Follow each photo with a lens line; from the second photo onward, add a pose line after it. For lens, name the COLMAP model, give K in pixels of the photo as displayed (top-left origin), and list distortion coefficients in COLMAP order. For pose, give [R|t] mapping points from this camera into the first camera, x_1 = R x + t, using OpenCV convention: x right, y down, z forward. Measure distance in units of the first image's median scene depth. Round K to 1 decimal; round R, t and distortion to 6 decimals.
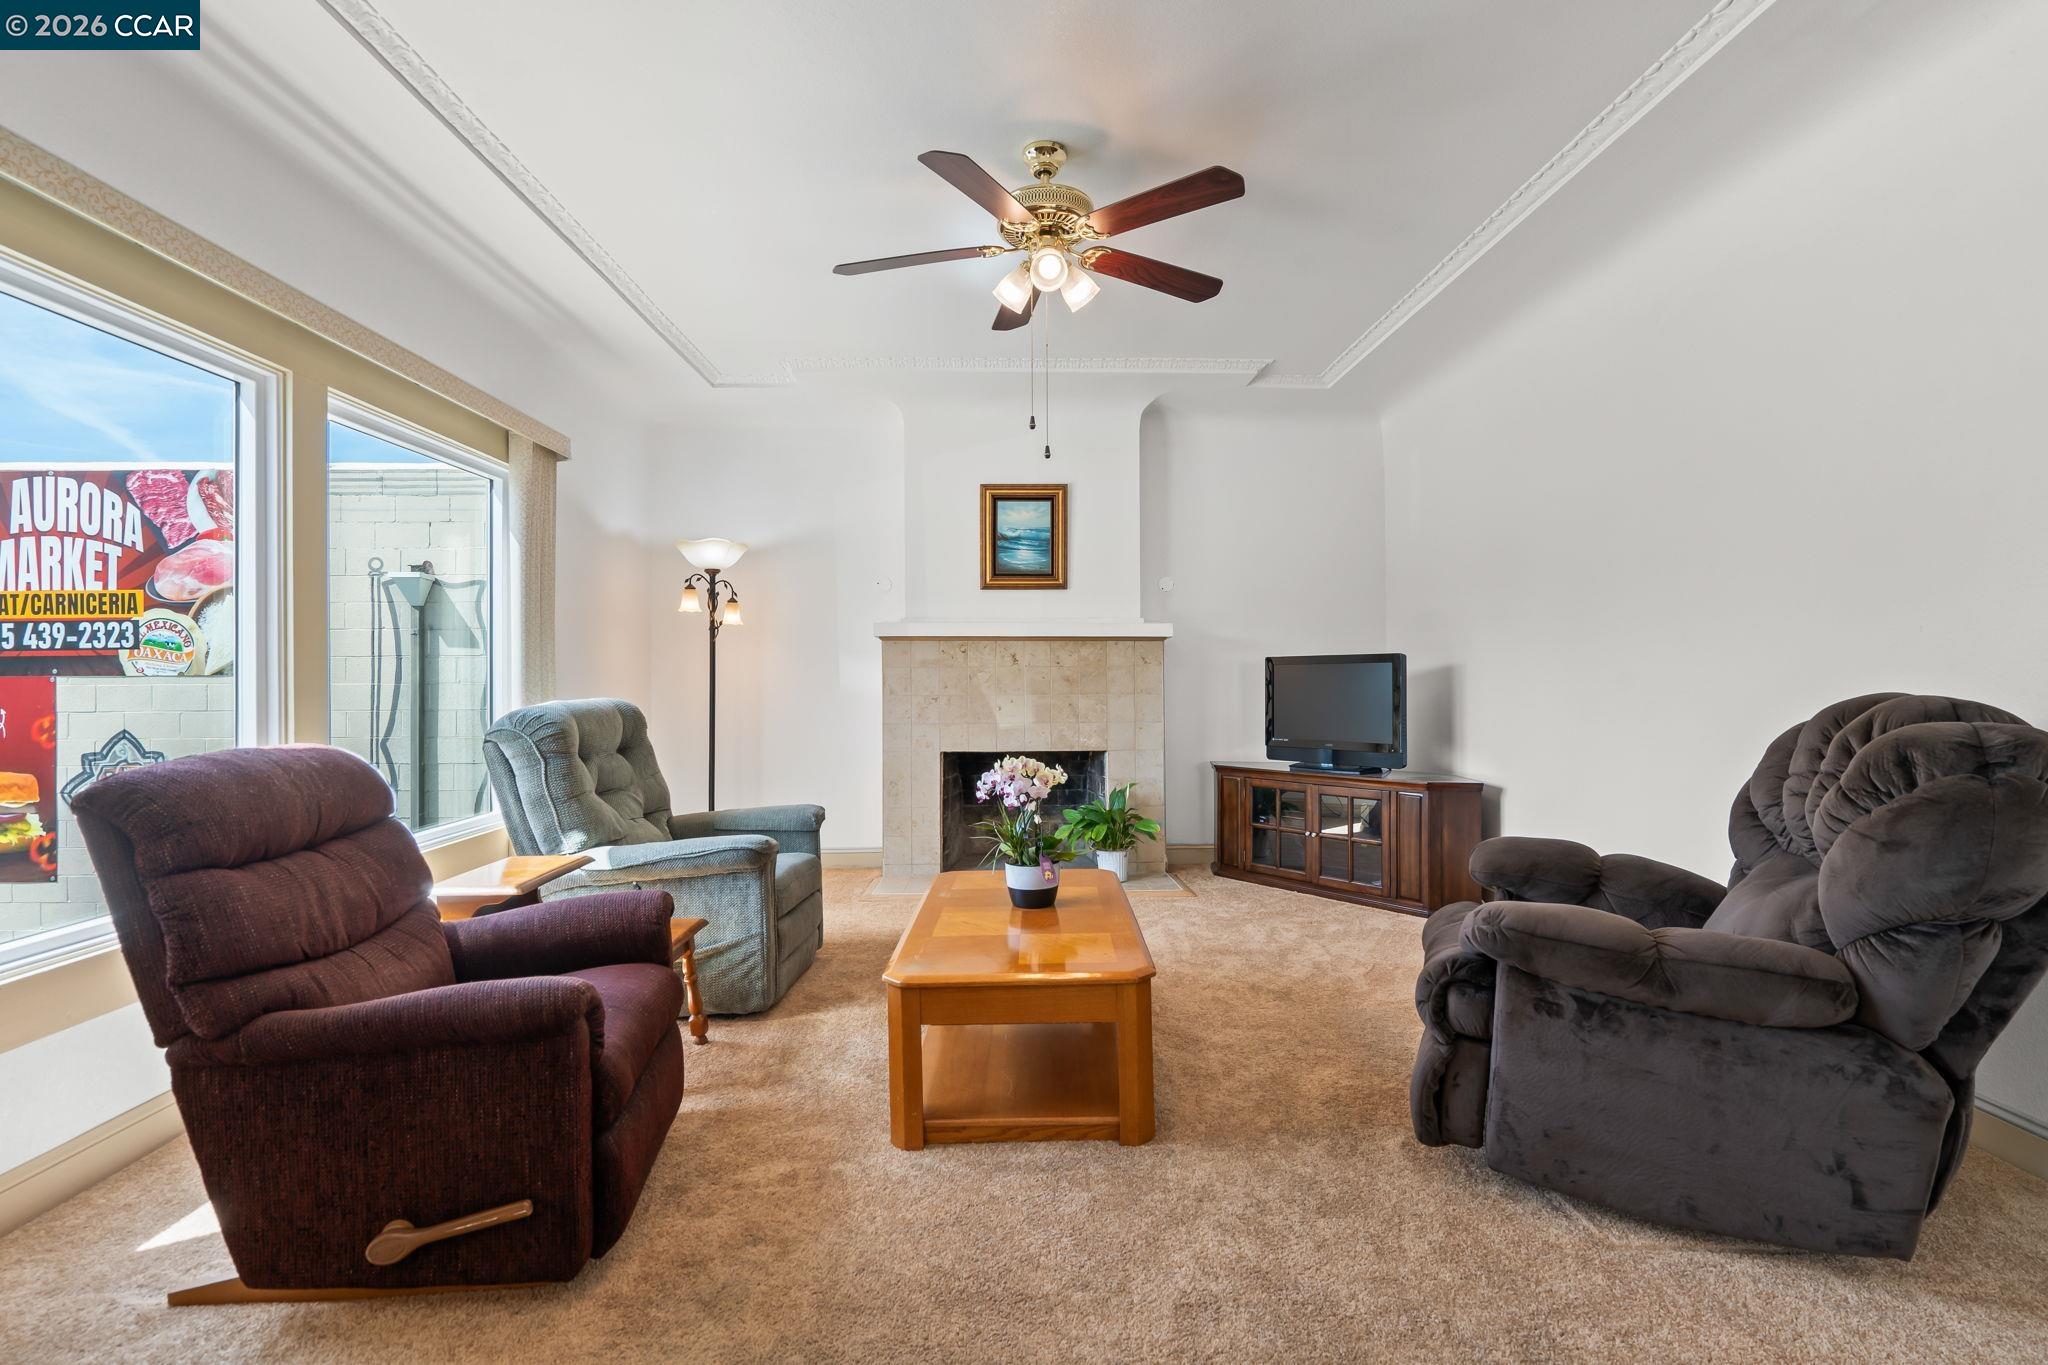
lens RADIAL K [[962.9, 0, 1039.8], [0, 962.9, 661.1], [0, 0, 1]] dist [-0.012261, 0.002193]
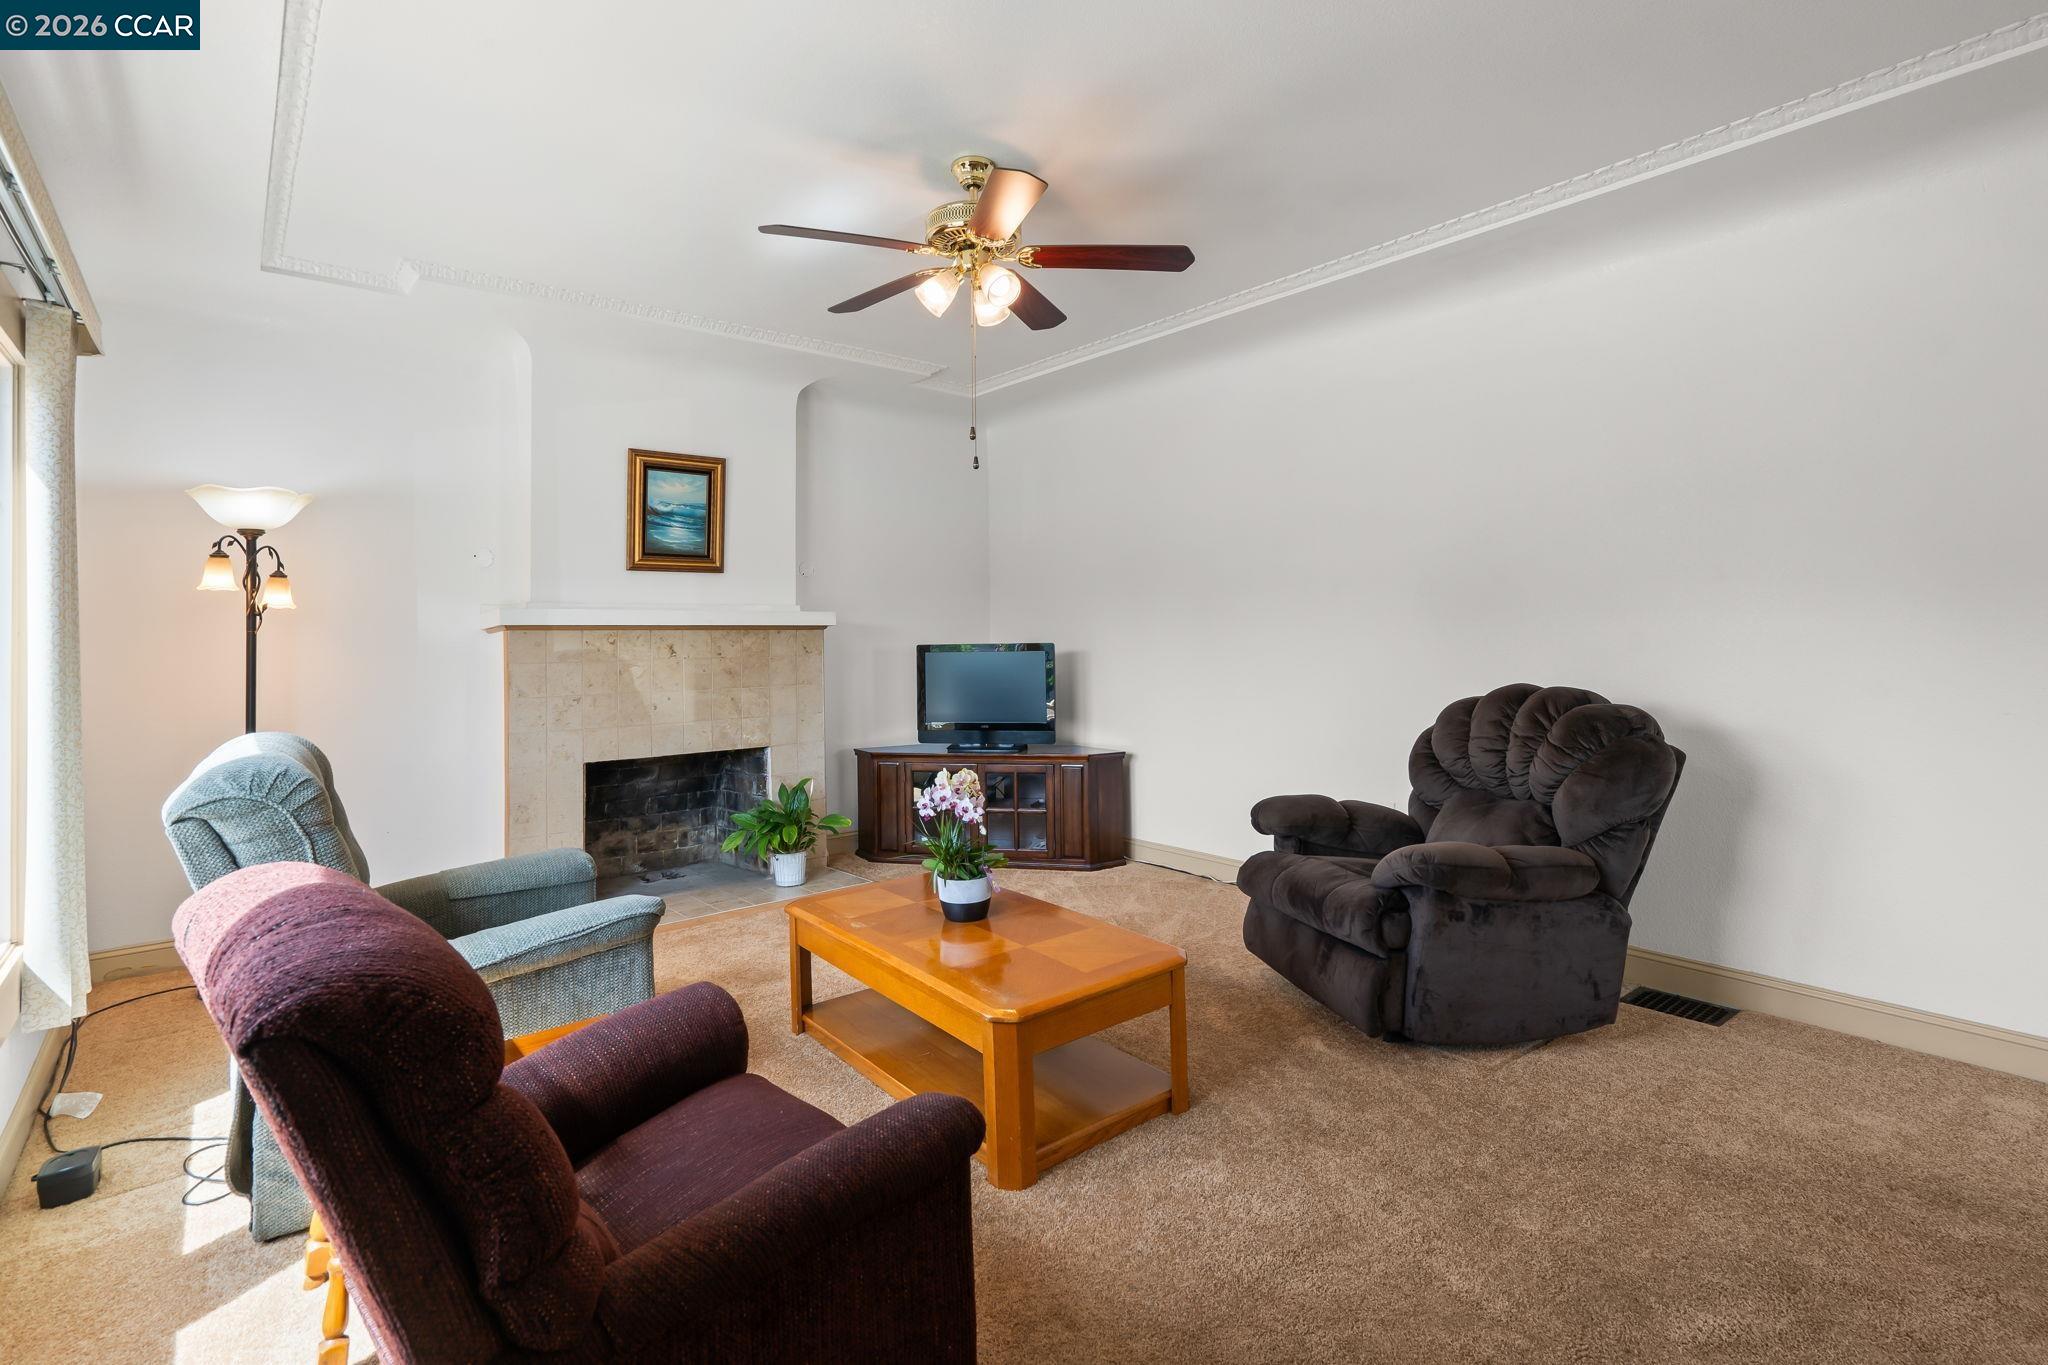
lens RADIAL K [[962.9, 0, 1048.3], [0, 962.9, 611.1], [0, 0, 1]] dist [-0.012261, 0.002193]
pose [[0.780674, 0.010239, 0.624854, -0.308535], [-0.001673, 0.999896, -0.014295, -0.026467], [-0.624936, 0.010114, 0.780611, 0.092845]]
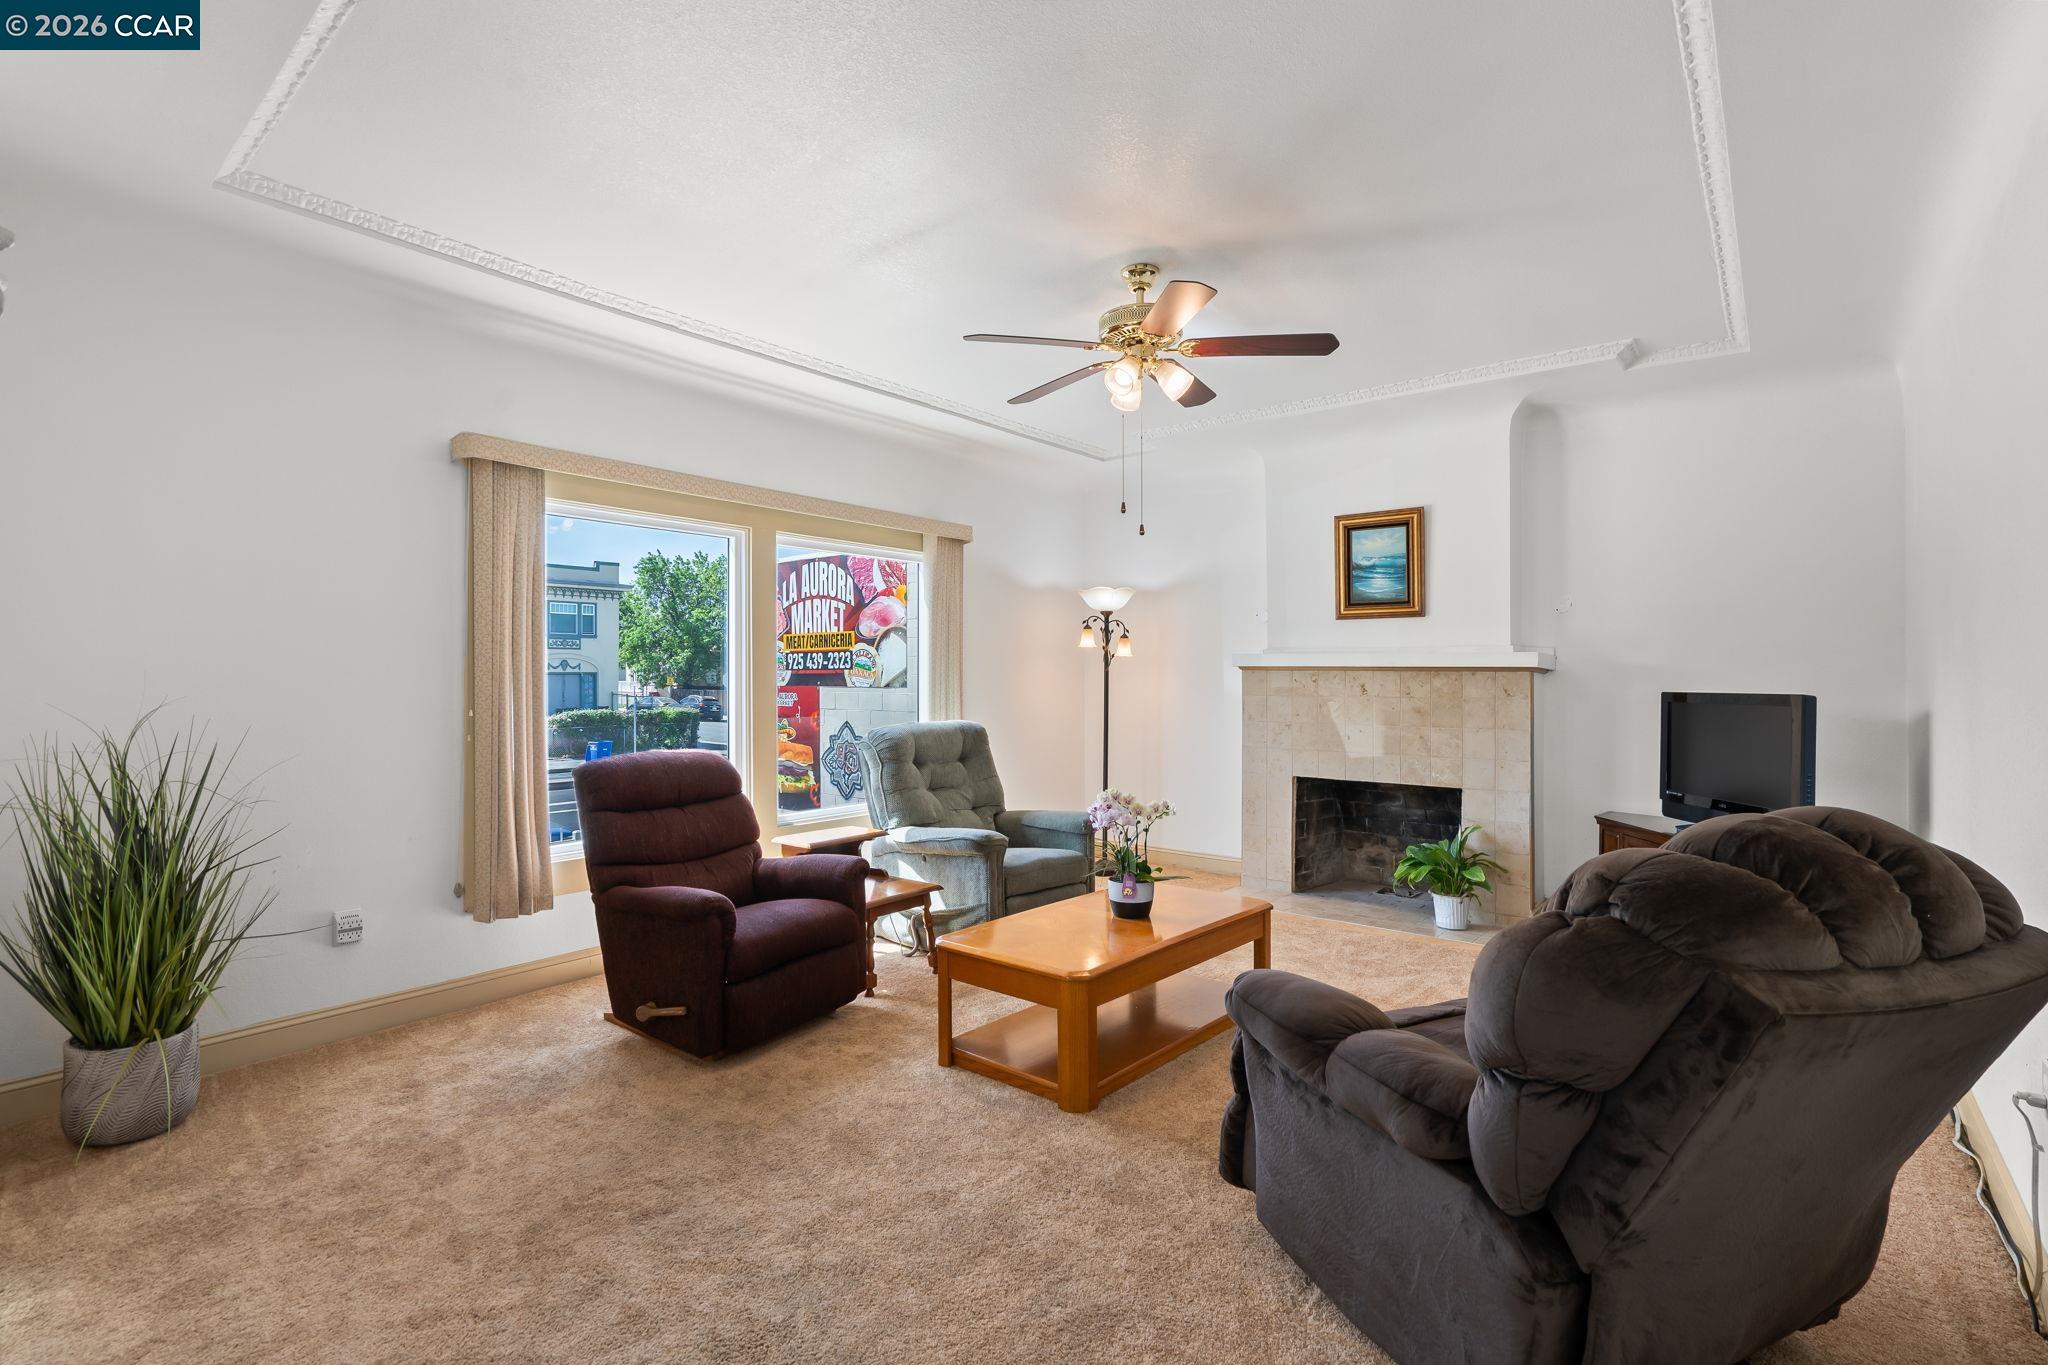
lens RADIAL K [[962.9, 0, 1014.7], [0, 962.9, 670.4], [0, 0, 1]] dist [-0.012261, 0.002193]
pose [[0.745171, 0.004457, -0.666858, 0.369114], [0.003515, 0.999938, 0.010610, -0.033225], [0.666864, -0.010250, 0.745109, 0.014998]]
